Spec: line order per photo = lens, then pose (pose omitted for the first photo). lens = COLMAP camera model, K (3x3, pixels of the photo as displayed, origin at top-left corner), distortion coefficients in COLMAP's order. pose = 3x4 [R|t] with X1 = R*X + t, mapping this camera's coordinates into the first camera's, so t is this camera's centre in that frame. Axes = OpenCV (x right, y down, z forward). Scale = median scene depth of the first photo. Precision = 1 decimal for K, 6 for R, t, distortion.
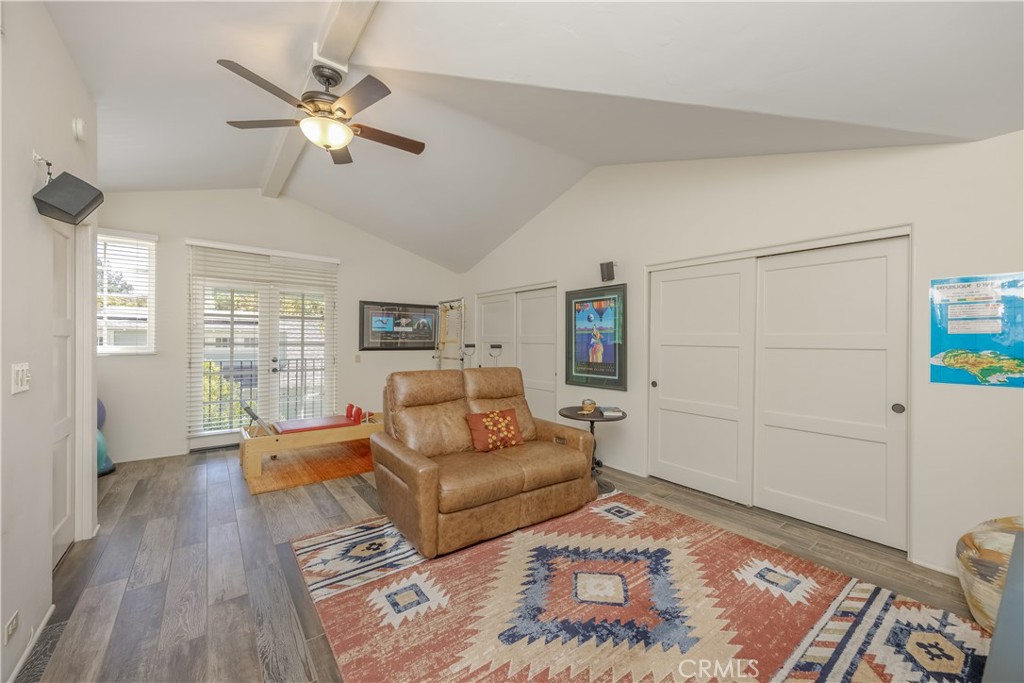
lens RADIAL K [[397.5, 0, 513.9], [0, 397.5, 340.3], [0, 0, 1]] dist [0.002887, 0.000164]
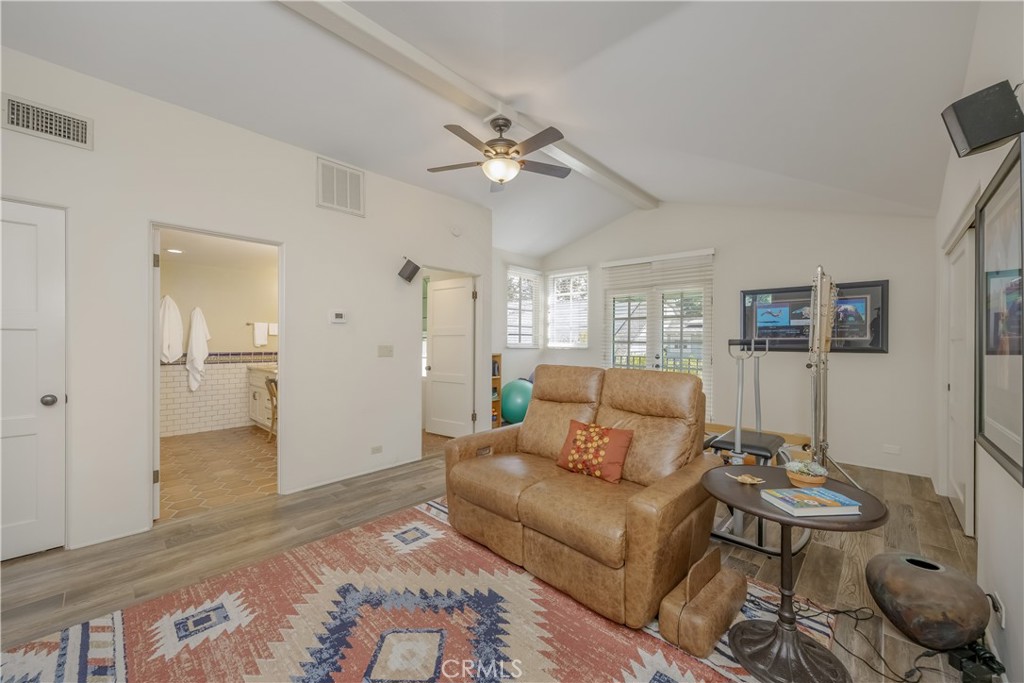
lens RADIAL K [[397.5, 0, 513.9], [0, 397.5, 340.3], [0, 0, 1]] dist [0.002887, 0.000164]
pose [[0.157002, -0.006239, -0.987579, 0.775847], [-0.006385, 0.999953, -0.007332, 0.029083], [0.987578, 0.007457, 0.156955, 0.845408]]
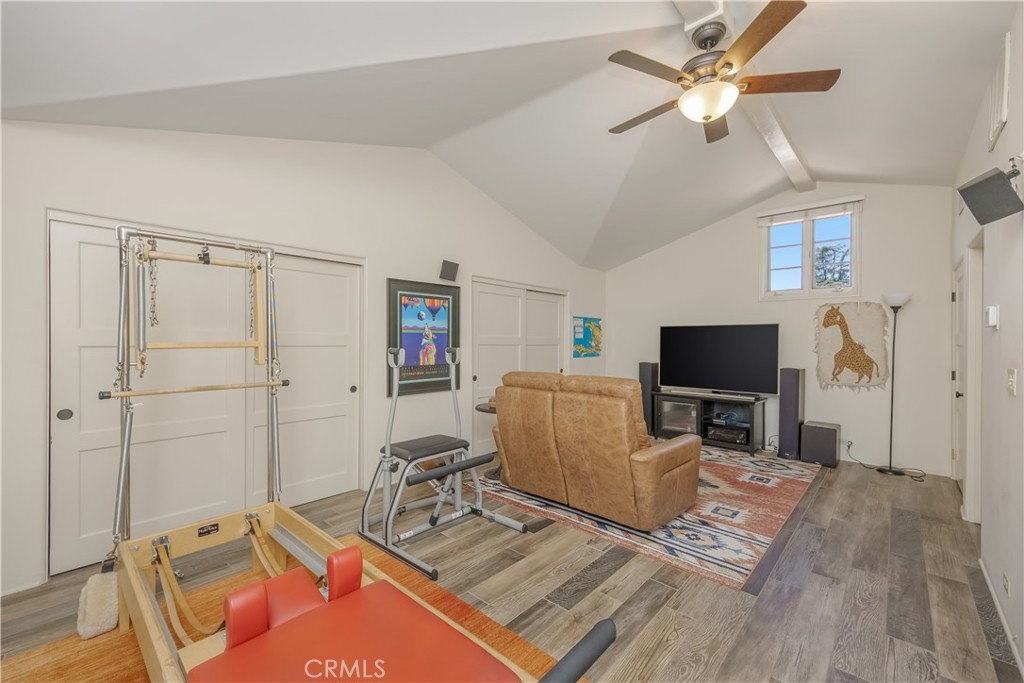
lens RADIAL K [[425.6, 0, 534.5], [0, 425.6, 342.8], [0, 0, 1]] dist [-0.000928, -0.000173]
pose [[-0.204560, -0.007821, 0.978823, -1.285373], [-0.002788, 0.999969, 0.007407, -0.005314], [-0.978850, -0.001214, -0.204576, 1.543984]]
